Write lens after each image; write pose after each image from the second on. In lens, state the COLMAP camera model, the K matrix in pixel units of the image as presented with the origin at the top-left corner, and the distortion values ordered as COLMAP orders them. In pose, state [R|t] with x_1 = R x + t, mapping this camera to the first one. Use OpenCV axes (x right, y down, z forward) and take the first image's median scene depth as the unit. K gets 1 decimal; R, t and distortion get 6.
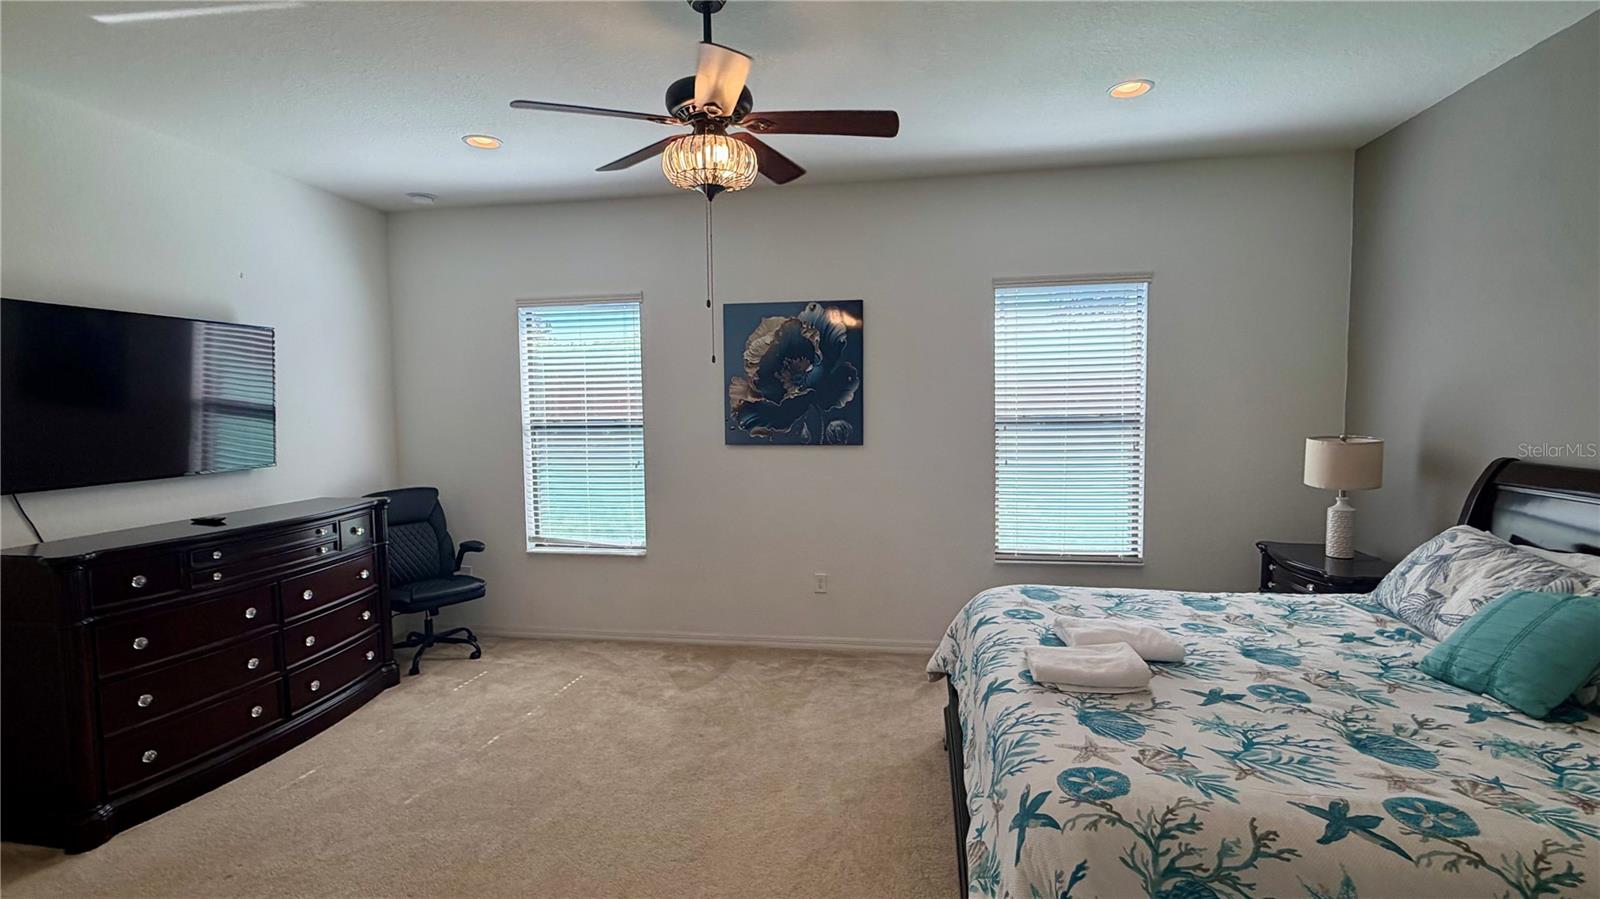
lens RADIAL K [[720.9, 0, 800.0], [0, 720.9, 449.5], [0, 0, 1]] dist [-0.000003, 0.000559]
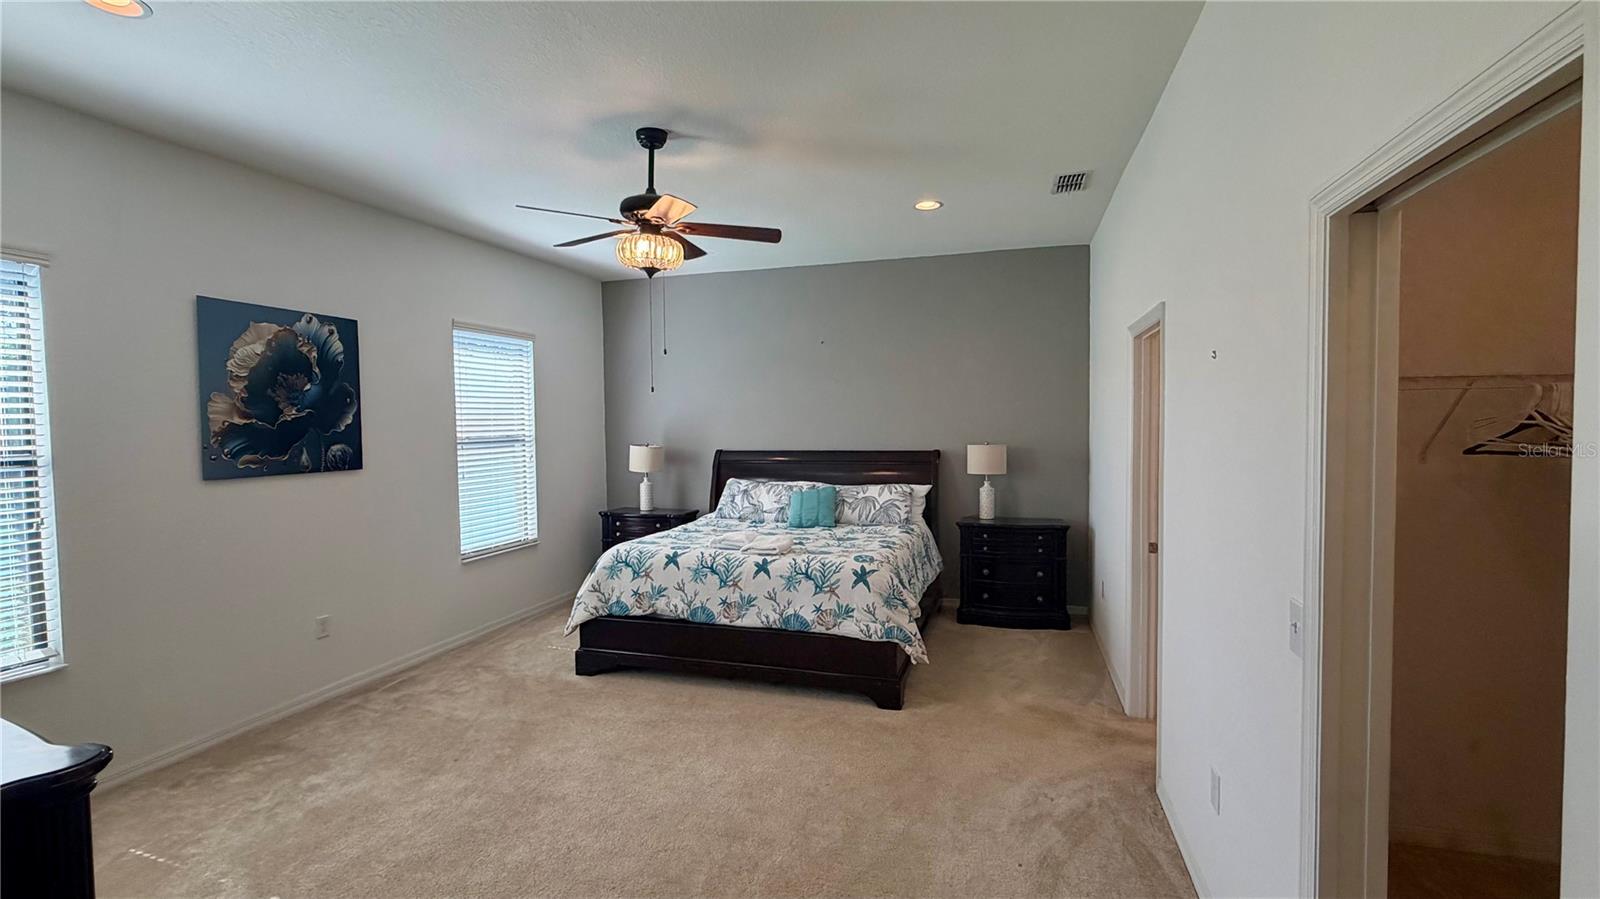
lens RADIAL K [[720.9, 0, 800.0], [0, 720.9, 449.5], [0, 0, 1]] dist [-0.000003, 0.000559]
pose [[0.120031, -0.032375, 0.992242, -0.802539], [0.050311, 0.998382, 0.026489, -0.028325], [-0.991495, 0.046741, 0.121465, 0.291284]]
